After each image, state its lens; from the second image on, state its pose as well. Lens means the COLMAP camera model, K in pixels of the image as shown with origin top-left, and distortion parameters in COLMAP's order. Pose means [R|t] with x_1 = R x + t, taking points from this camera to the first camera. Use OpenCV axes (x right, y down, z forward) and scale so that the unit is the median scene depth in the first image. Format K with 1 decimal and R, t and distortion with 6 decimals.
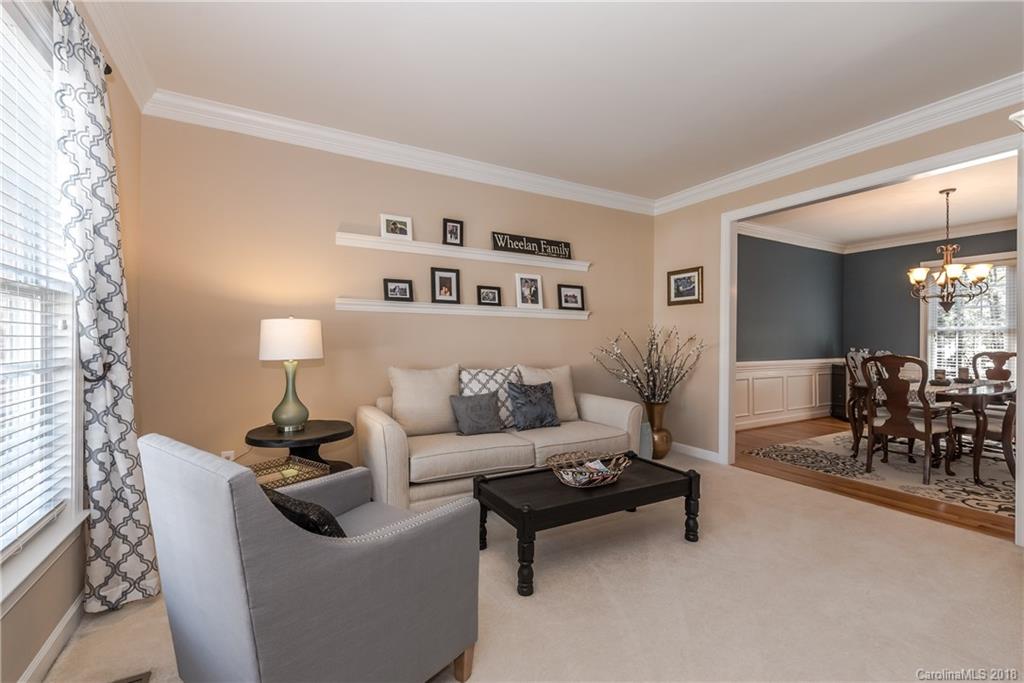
lens RADIAL K [[443.7, 0, 508.2], [0, 443.7, 341.2], [0, 0, 1]] dist [0.001542, -0.000689]
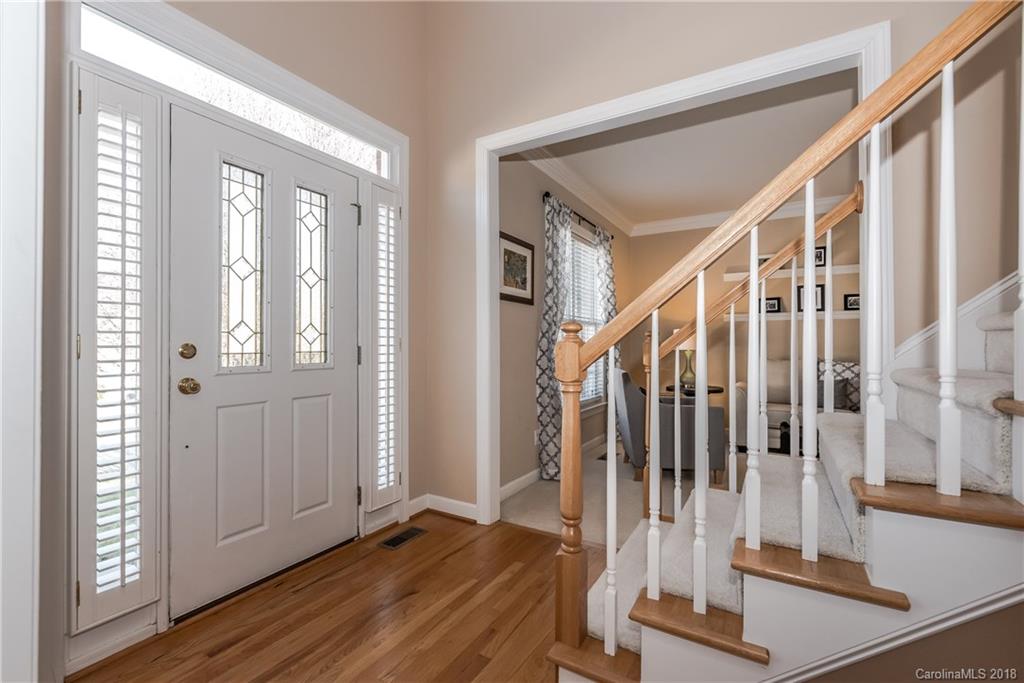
lens RADIAL K [[443.7, 0, 508.8], [0, 443.7, 342.9], [0, 0, 1]] dist [0.001542, -0.000689]
pose [[0.498734, -0.011581, -0.866678, 1.134463], [0.000039, 0.999911, -0.013338, 0.053722], [0.866755, 0.006619, 0.498690, -0.901676]]
